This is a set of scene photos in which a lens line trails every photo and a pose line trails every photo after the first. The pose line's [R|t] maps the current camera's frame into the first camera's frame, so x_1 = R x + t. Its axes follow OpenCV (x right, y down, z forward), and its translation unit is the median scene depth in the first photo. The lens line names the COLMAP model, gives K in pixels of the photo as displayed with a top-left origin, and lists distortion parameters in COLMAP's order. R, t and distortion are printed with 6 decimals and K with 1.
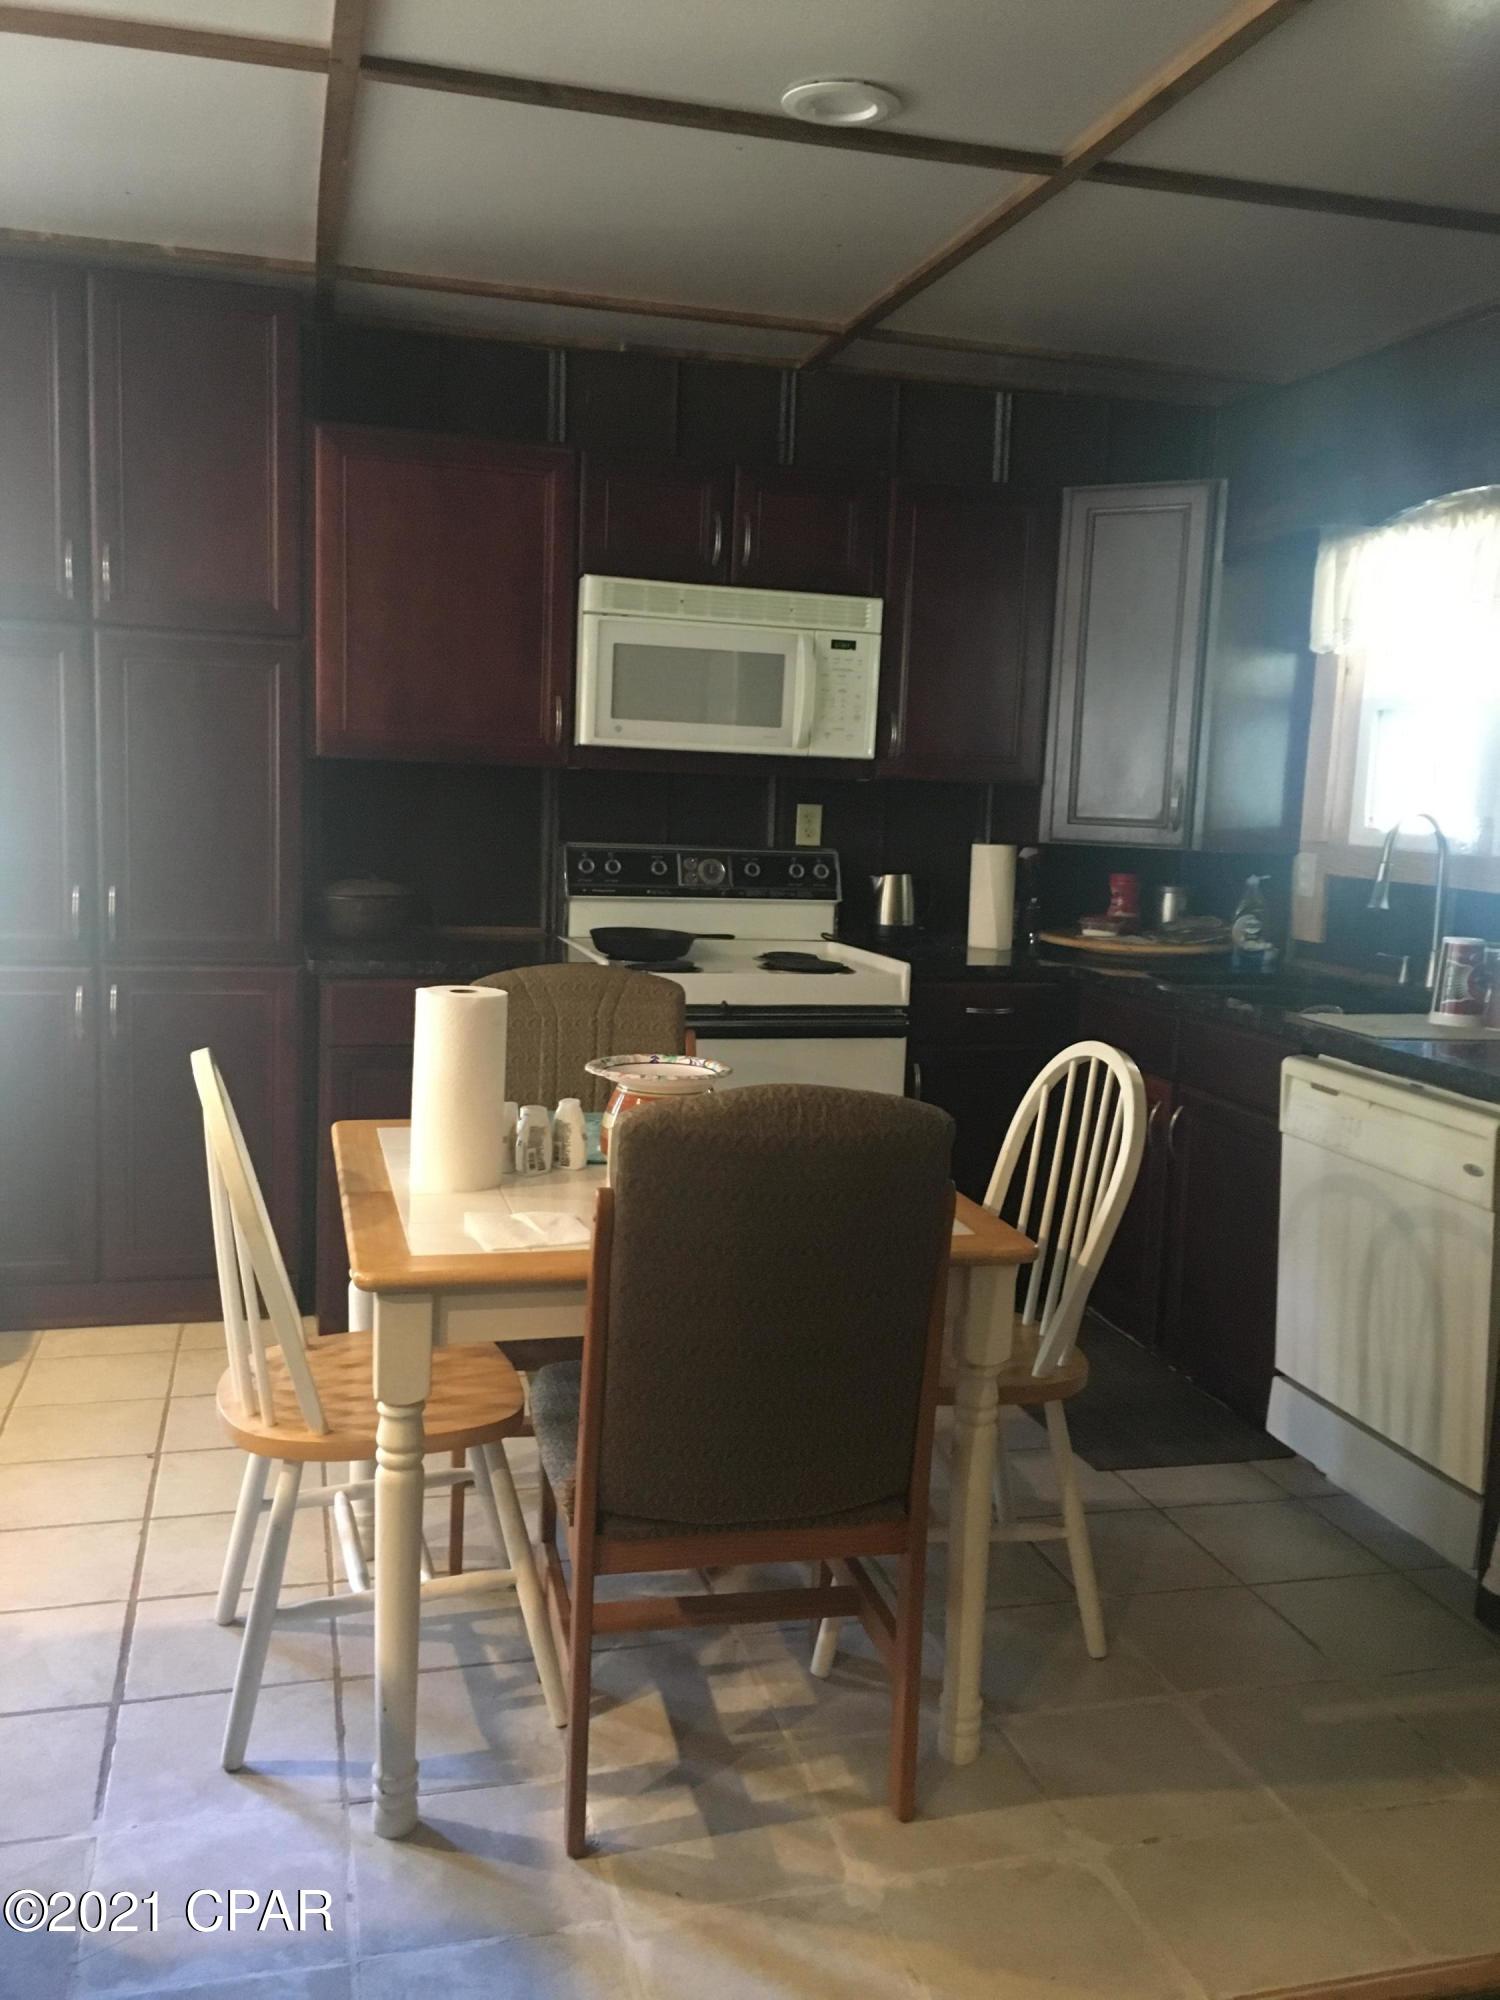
lens RADIAL K [[1724.1, 0, 750.0], [0, 1724.1, 1000.0], [0, 0, 1]] dist [0.058121, -0.000537]
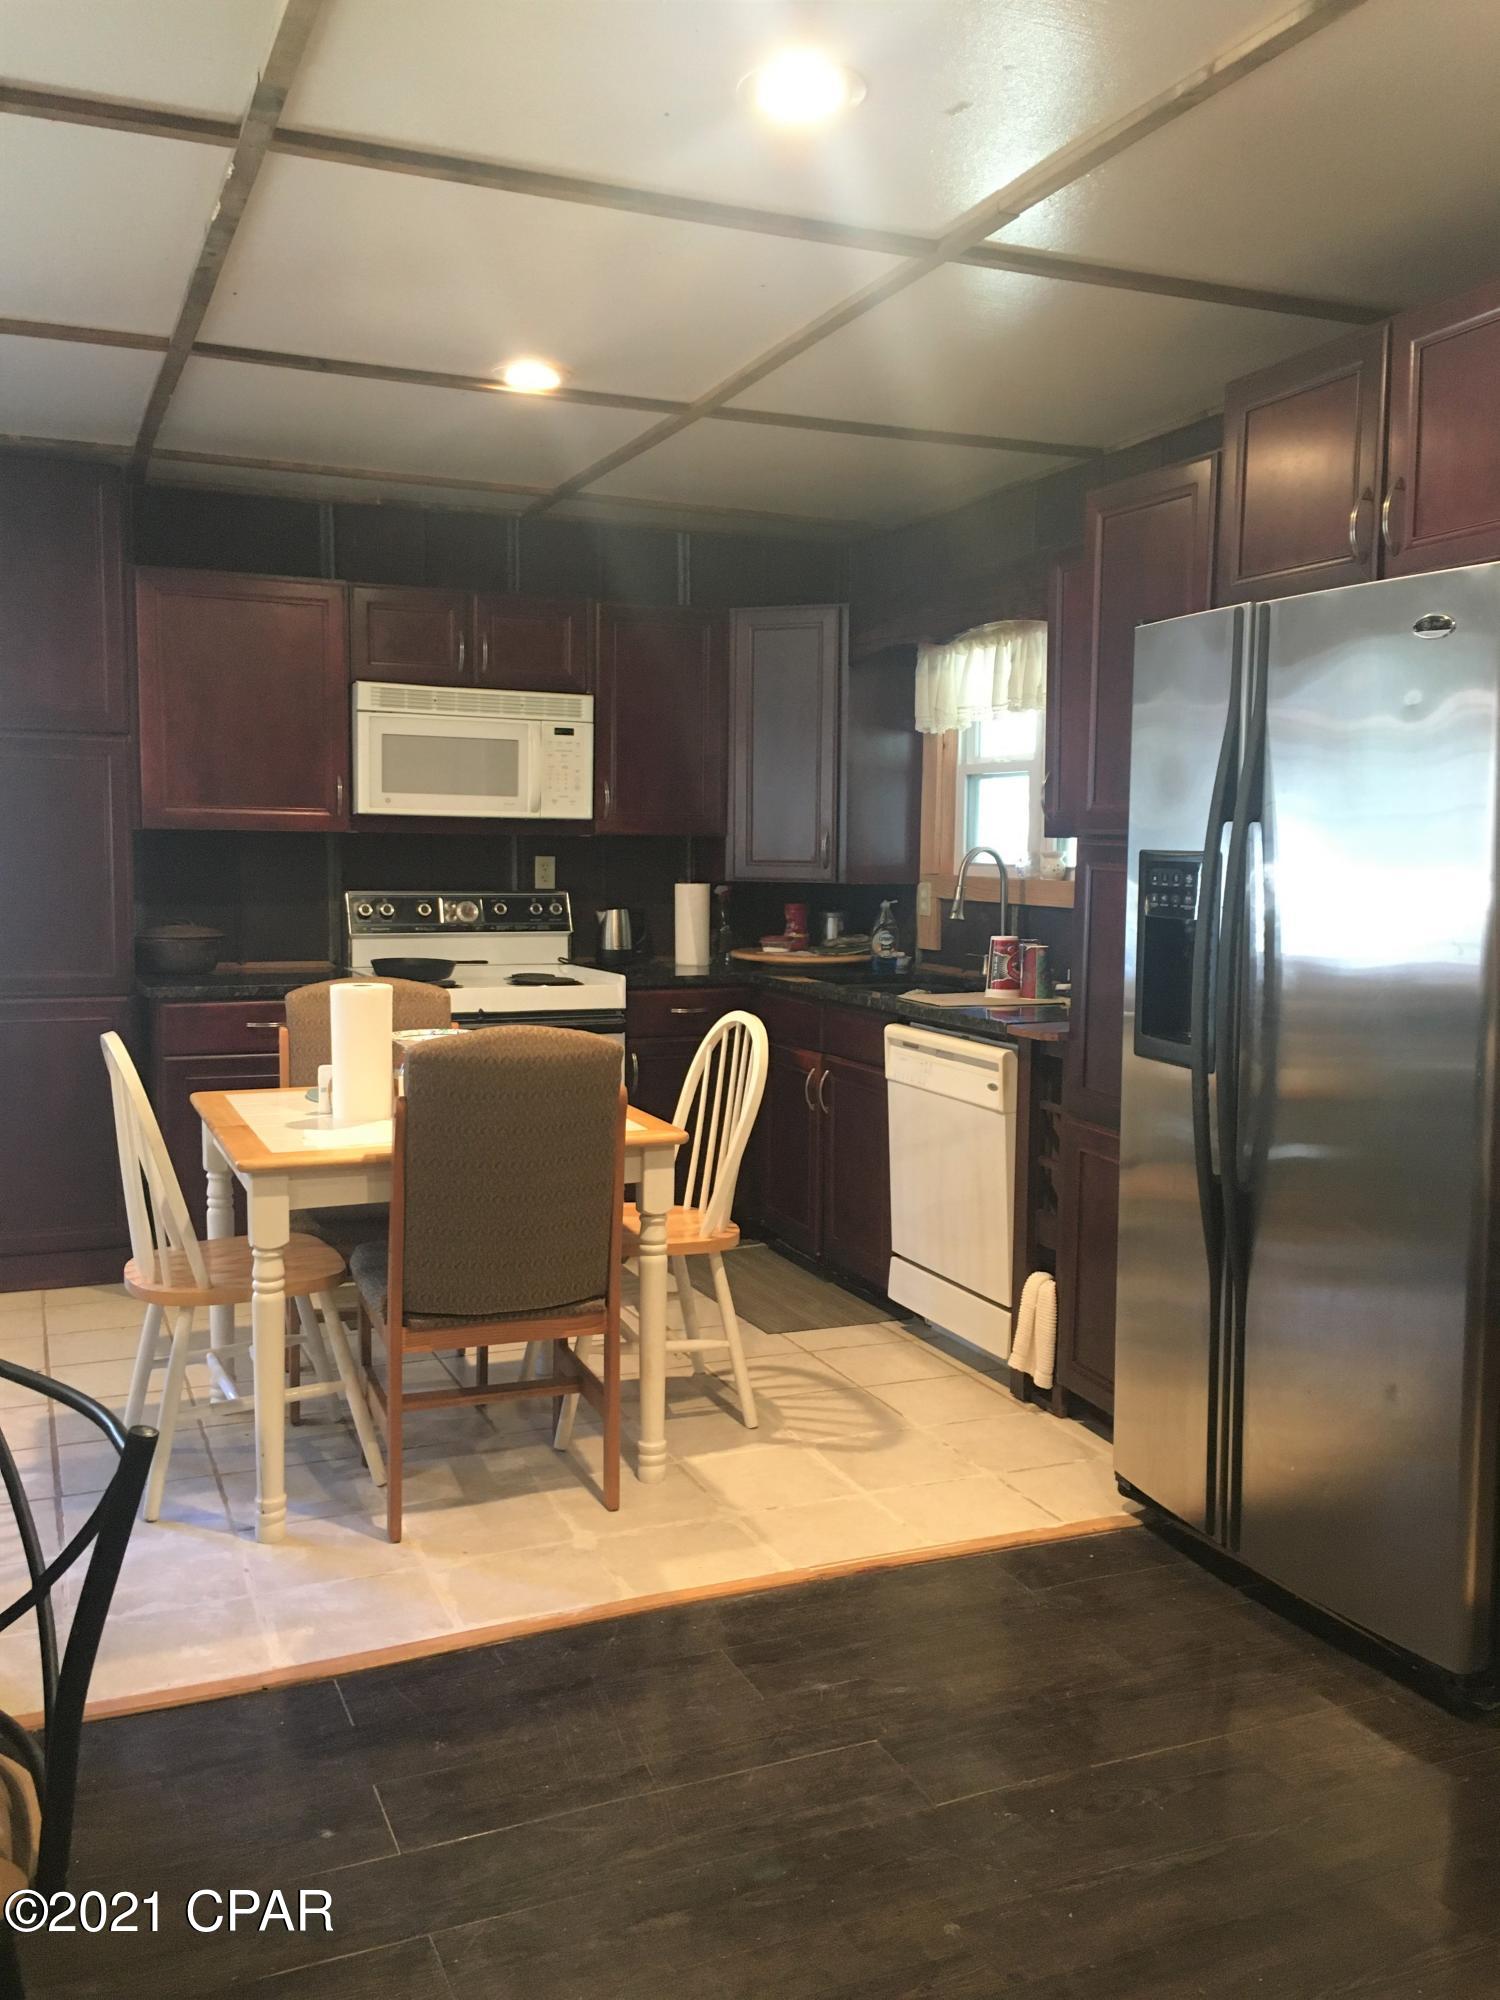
lens RADIAL K [[1724.1, 0, 750.0], [0, 1724.1, 1000.0], [0, 0, 1]] dist [0.058121, -0.000537]
pose [[0.990218, -0.039231, 0.133899, 0.011448], [0.043582, 0.998608, -0.029722, 0.039630], [-0.132547, 0.035267, 0.990549, -0.293397]]
